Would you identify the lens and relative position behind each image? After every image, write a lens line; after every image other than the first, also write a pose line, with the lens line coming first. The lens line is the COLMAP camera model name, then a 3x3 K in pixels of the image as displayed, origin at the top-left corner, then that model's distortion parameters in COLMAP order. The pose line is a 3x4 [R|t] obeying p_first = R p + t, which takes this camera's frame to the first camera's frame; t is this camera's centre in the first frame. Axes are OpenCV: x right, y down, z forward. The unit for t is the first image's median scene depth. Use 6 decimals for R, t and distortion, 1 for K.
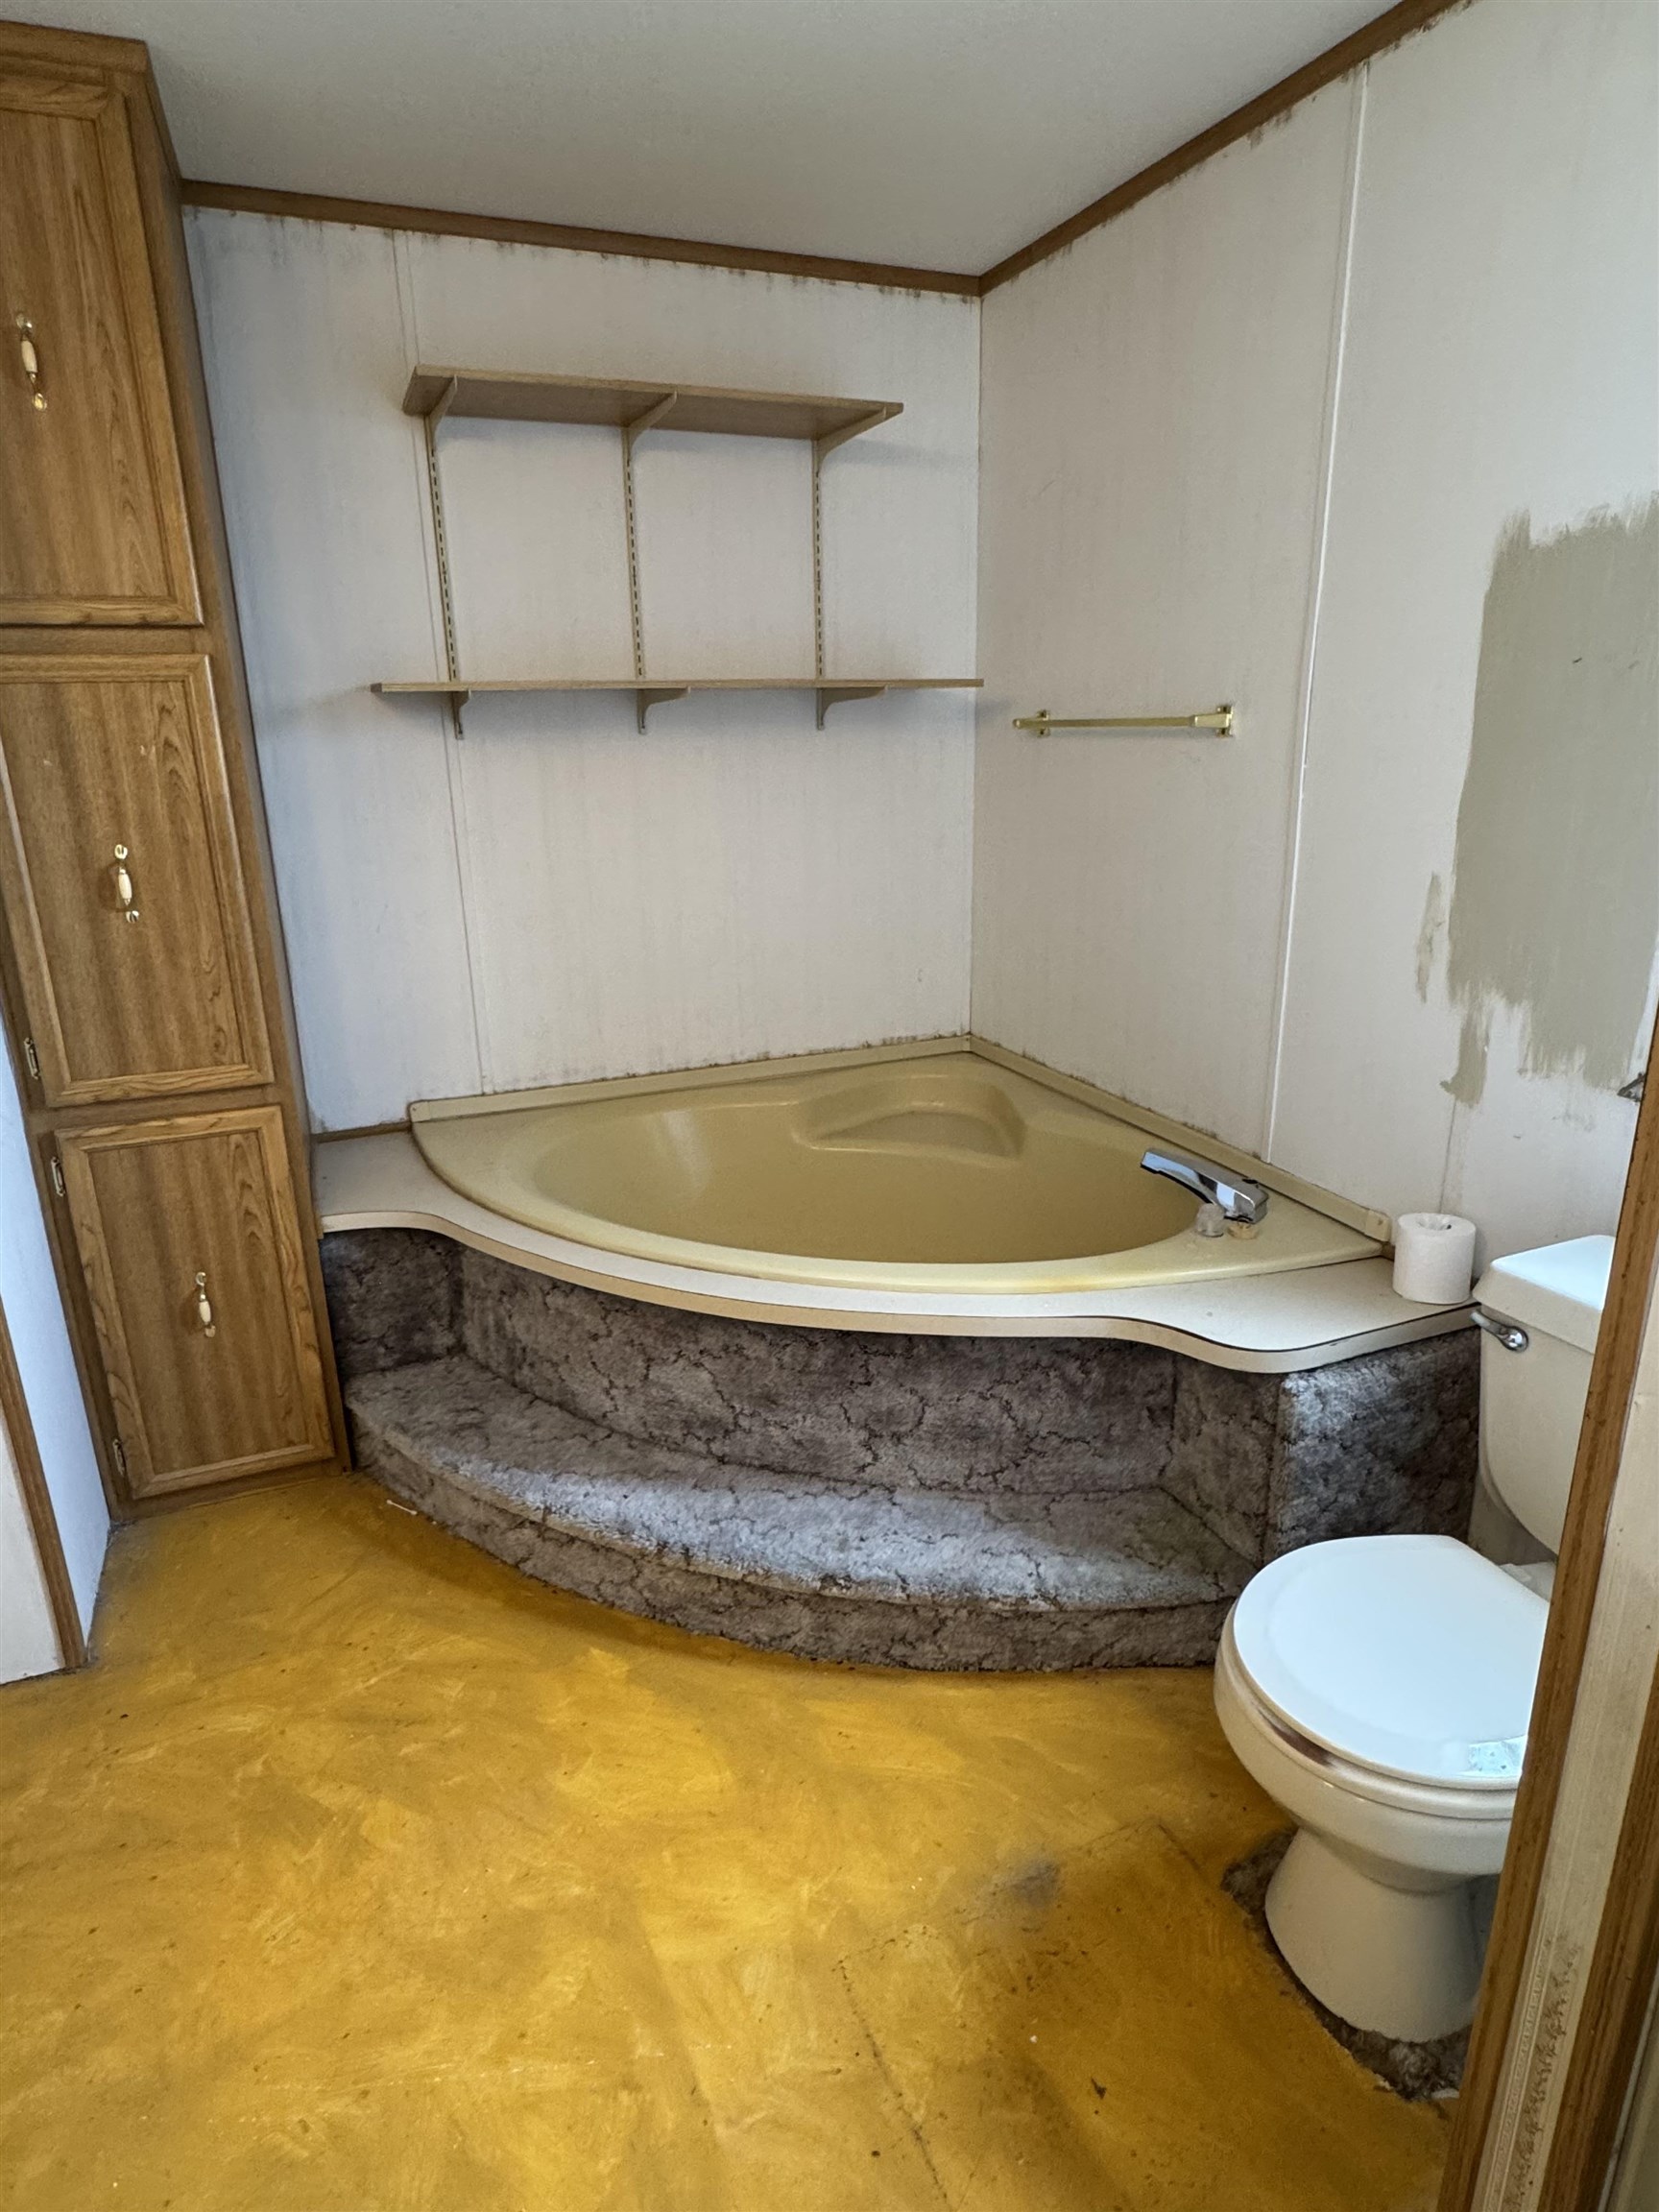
lens RADIAL K [[1253.5, 0, 831.5], [0, 1253.5, 1102.3], [0, 0, 1]] dist [-0.004166, 0.000819]
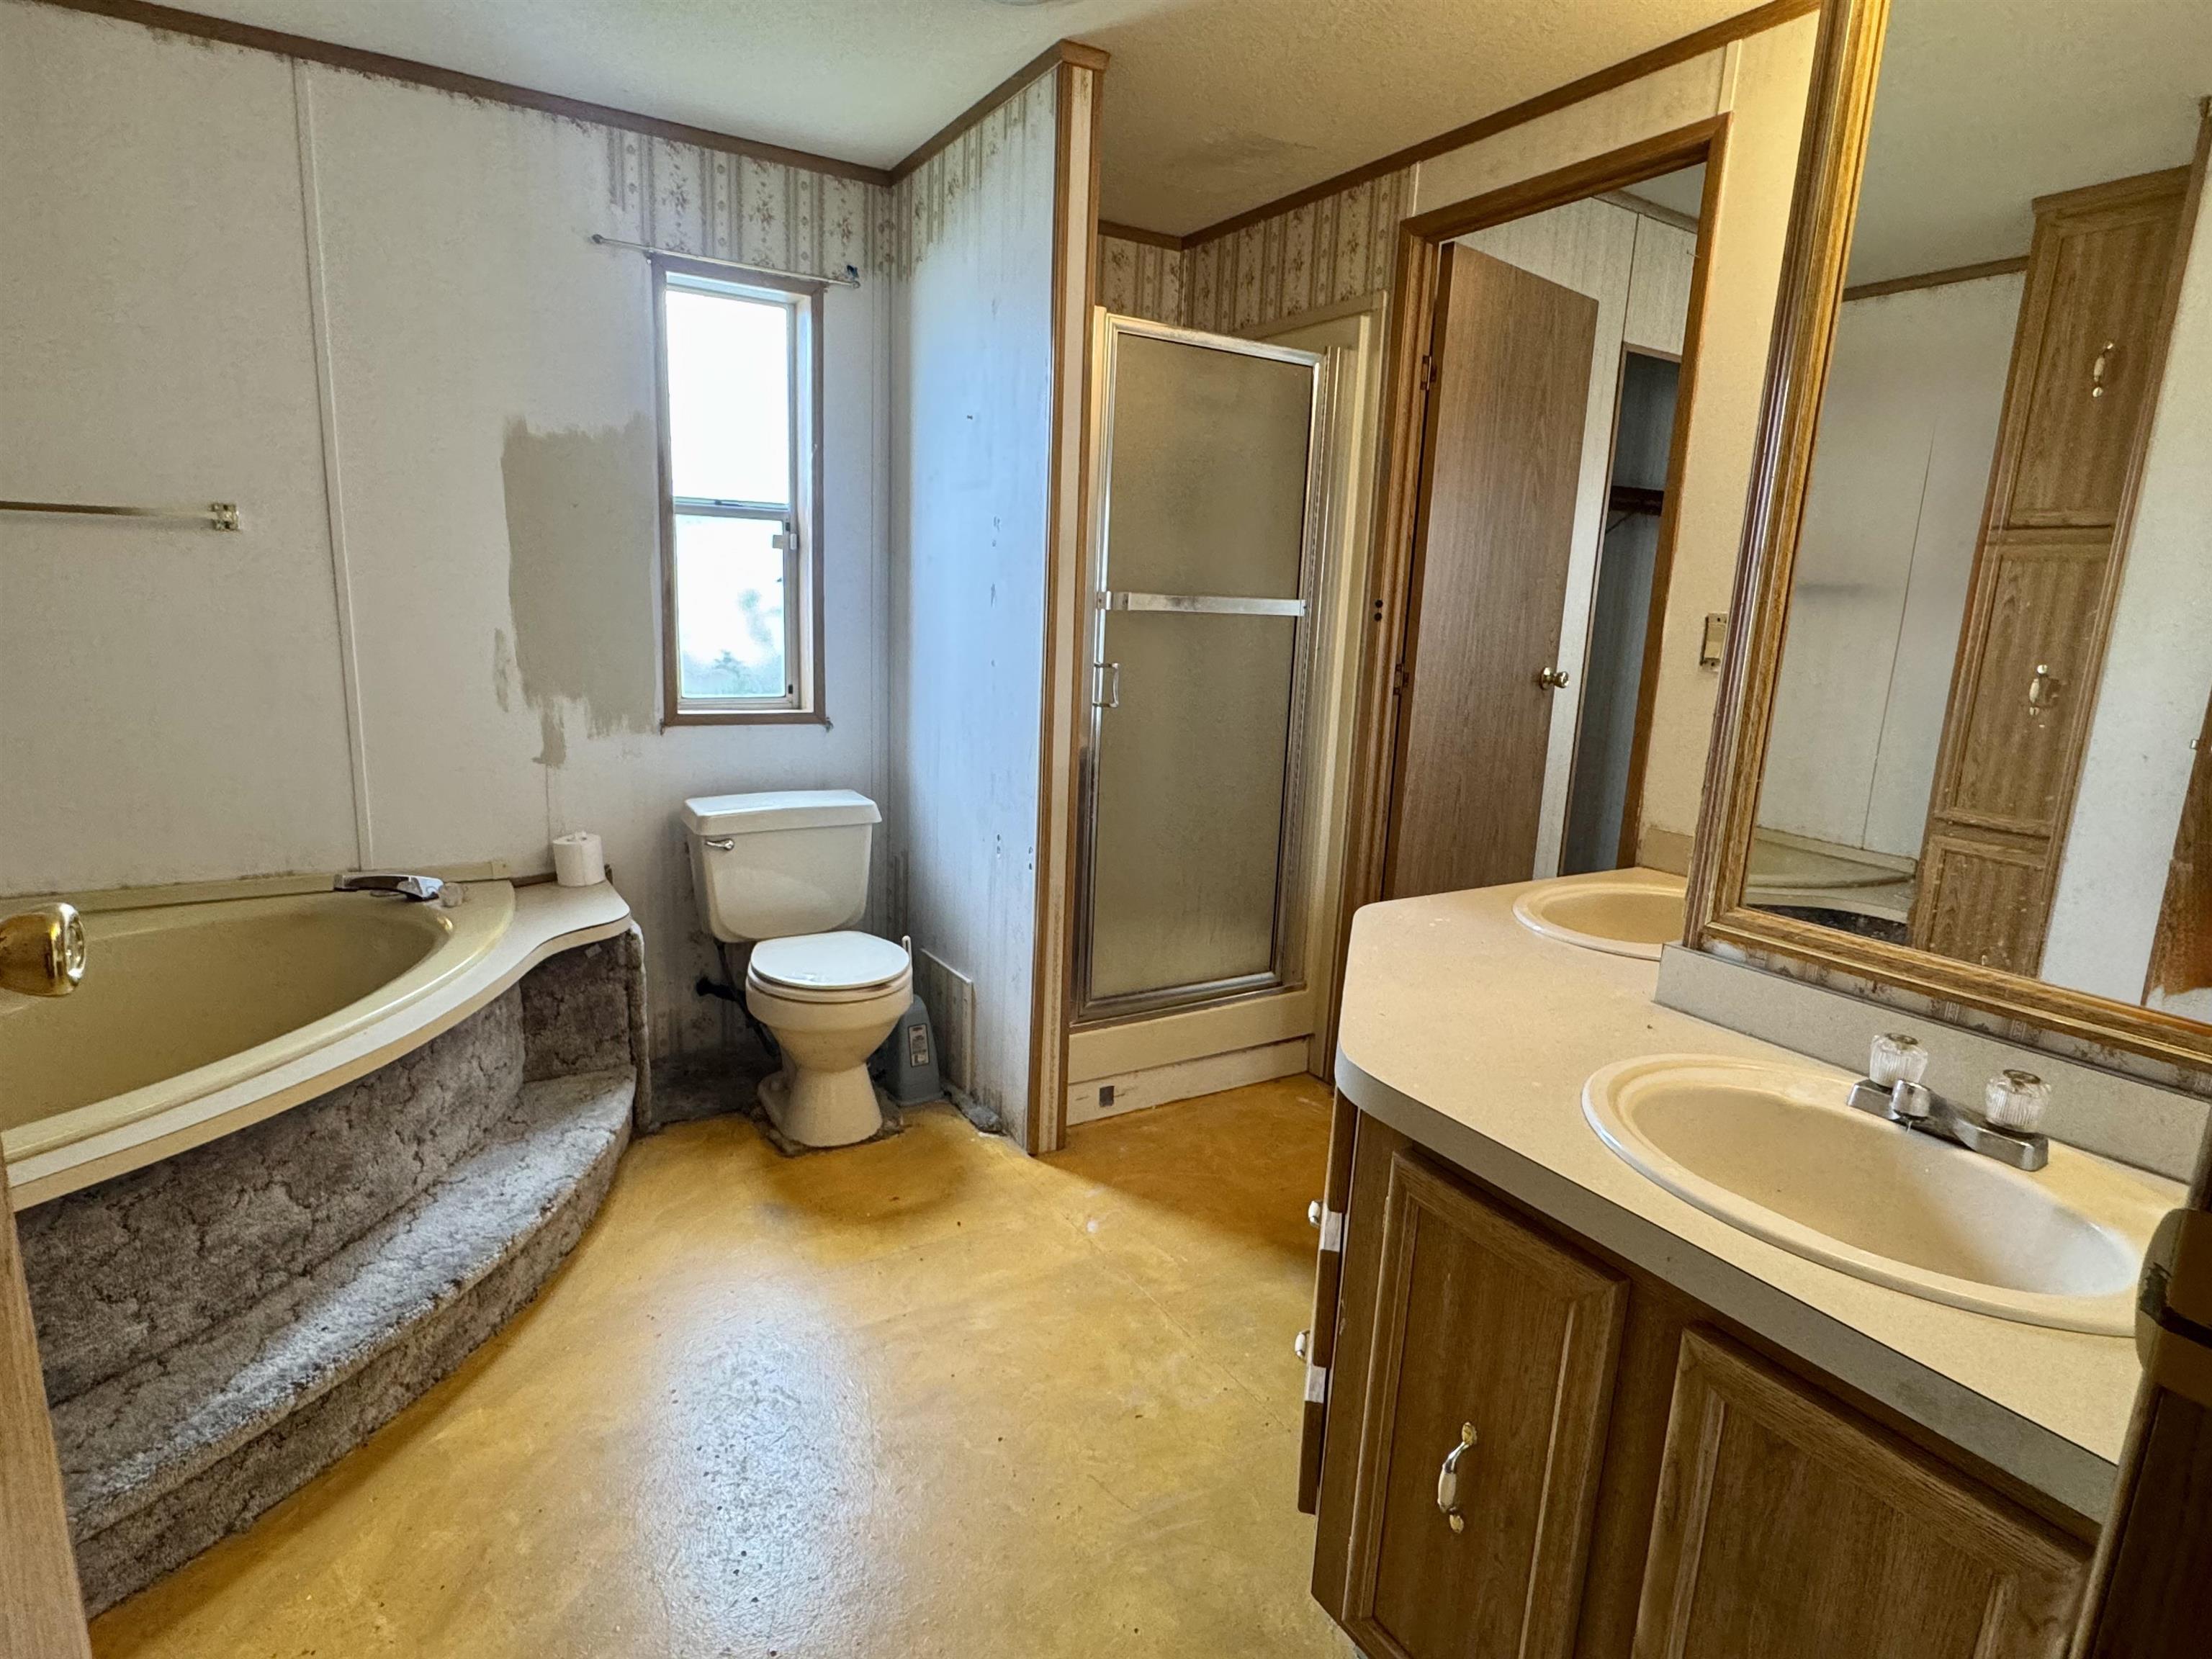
lens RADIAL K [[1162.2, 0, 1111.3], [0, 1162.2, 834.4], [0, 0, 1]] dist [0.002600, 0.000018]
pose [[-0.154998, -0.191303, 0.969216, -1.081790], [0.252624, 0.940779, 0.226090, -0.074636], [-0.955069, 0.279891, -0.097491, 0.473128]]
